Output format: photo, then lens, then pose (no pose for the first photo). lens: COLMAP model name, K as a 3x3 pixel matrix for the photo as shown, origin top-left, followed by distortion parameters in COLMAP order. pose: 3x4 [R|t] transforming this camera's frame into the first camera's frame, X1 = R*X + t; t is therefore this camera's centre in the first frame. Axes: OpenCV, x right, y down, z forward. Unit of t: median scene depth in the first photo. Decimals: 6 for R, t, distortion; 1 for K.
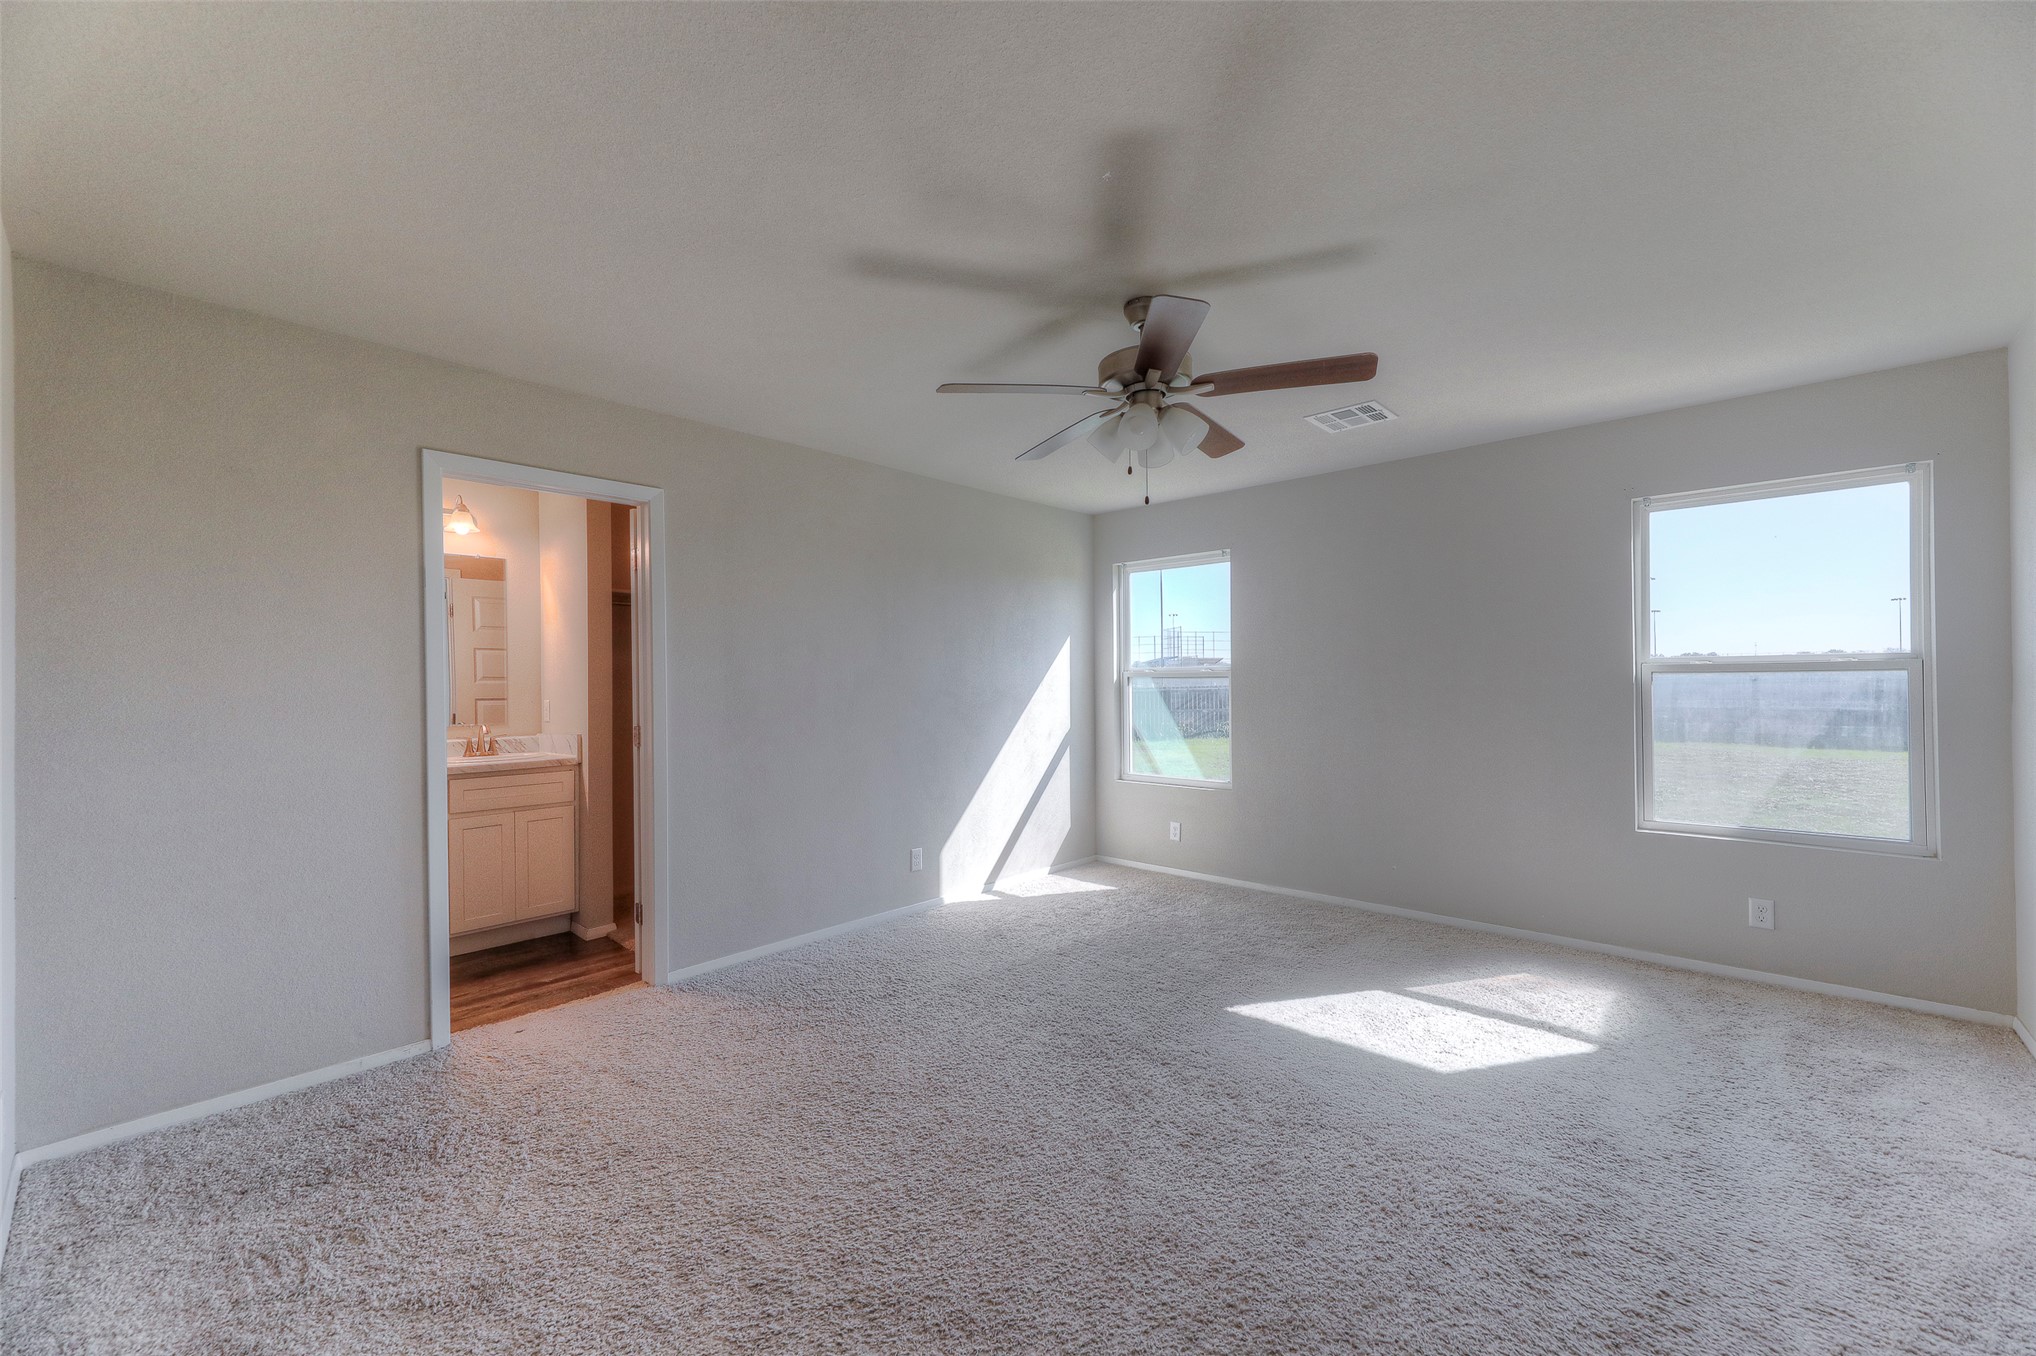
lens RADIAL K [[815.7, 0, 1009.0], [0, 815.7, 691.7], [0, 0, 1]] dist [0.014855, -0.003748]
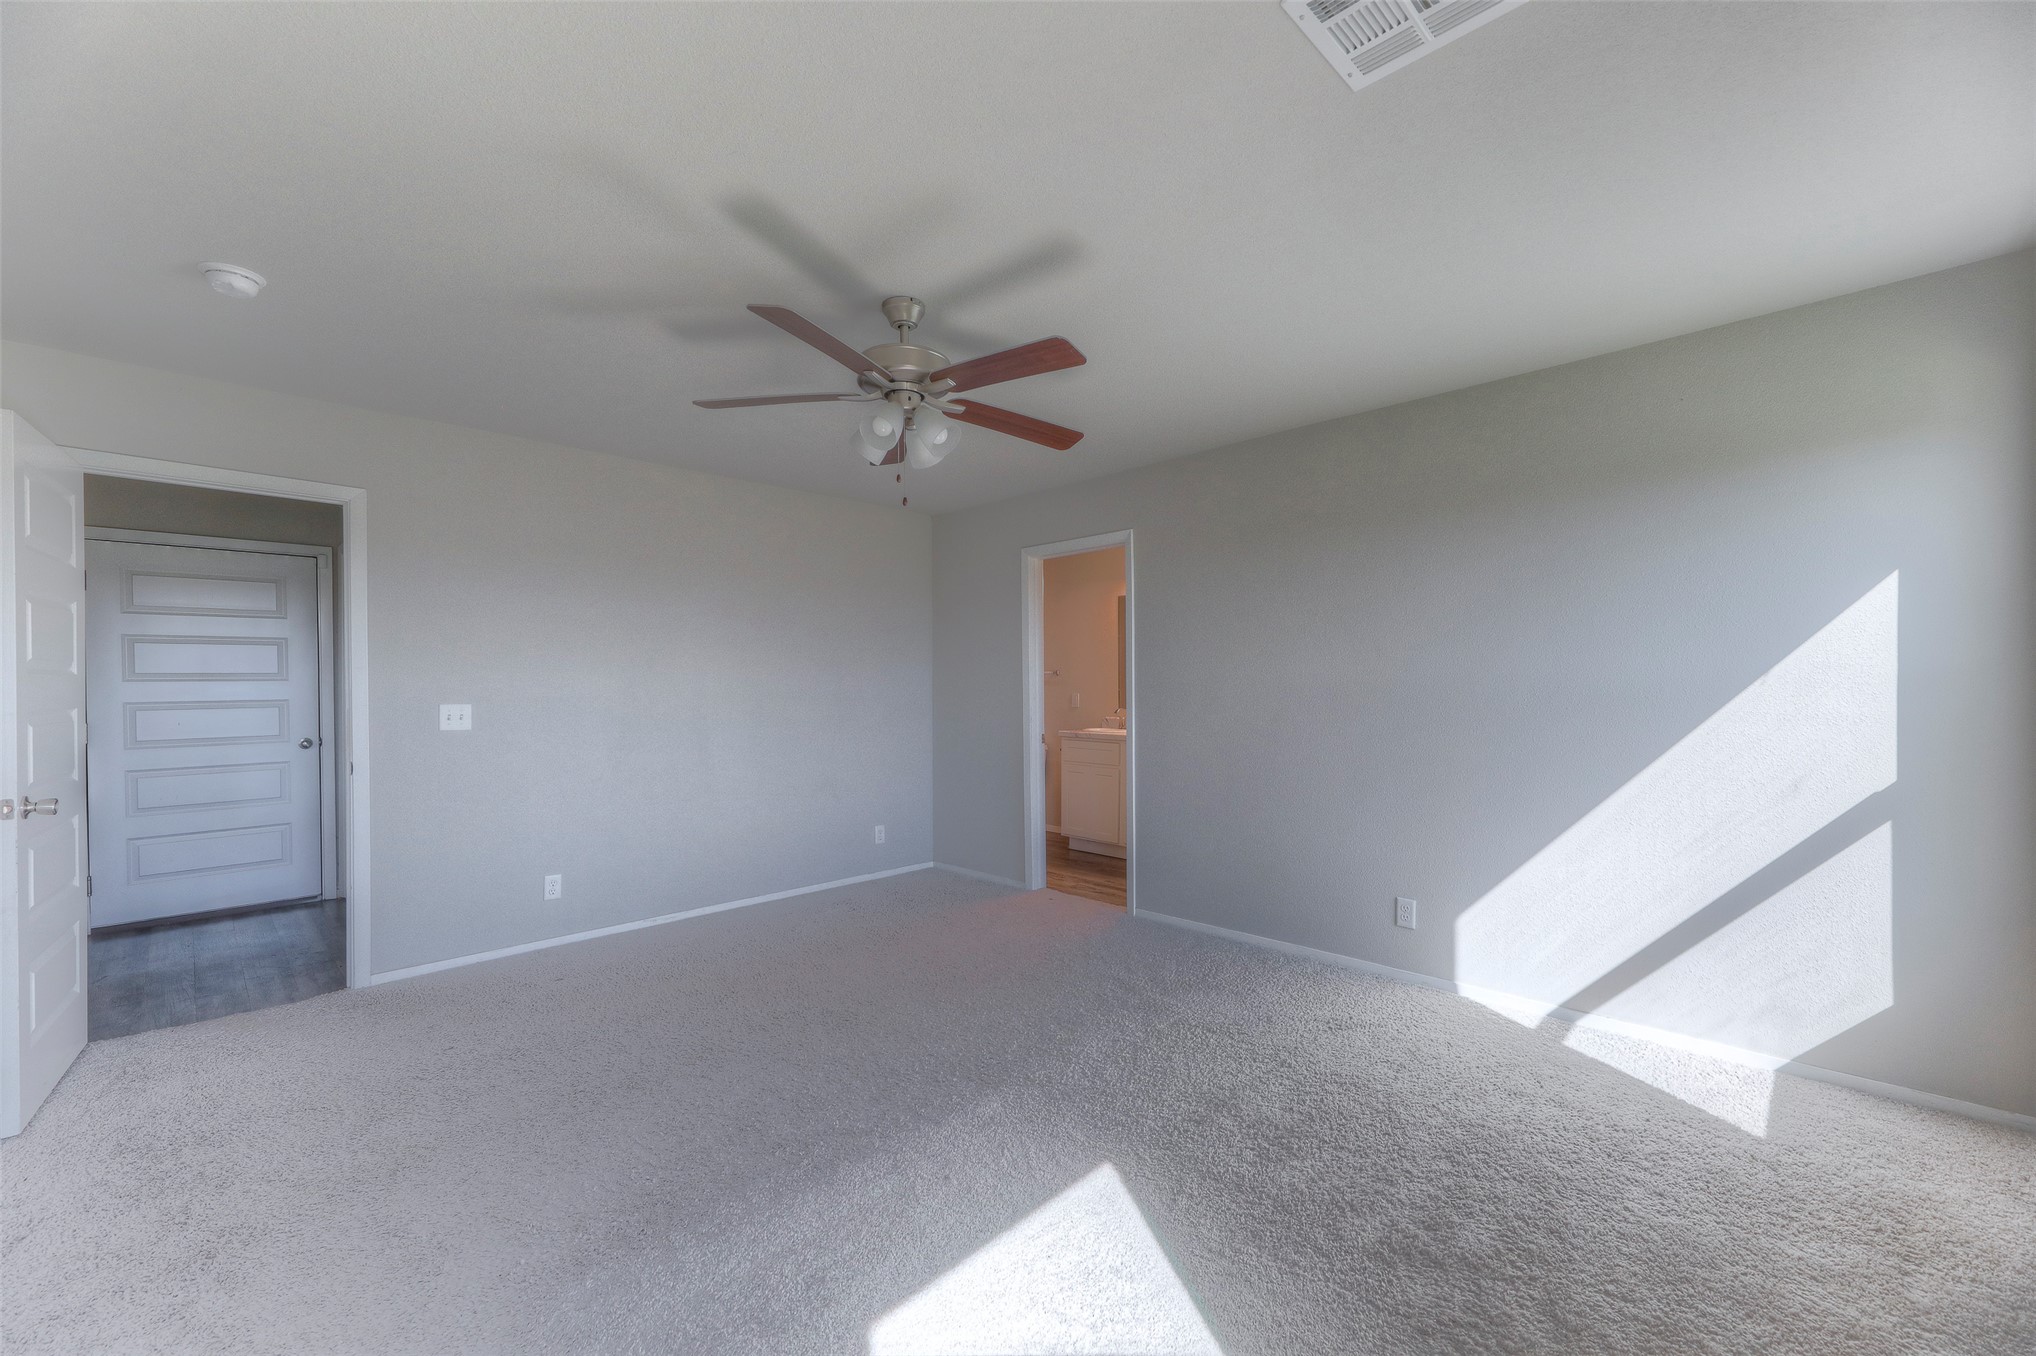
lens RADIAL K [[815.7, 0, 1009.0], [0, 815.7, 691.7], [0, 0, 1]] dist [0.014855, -0.003748]
pose [[-0.041866, 0.018984, -0.998943, 0.548132], [-0.002390, 0.999815, 0.019101, -0.009242], [0.999120, 0.003188, -0.041813, 0.559686]]
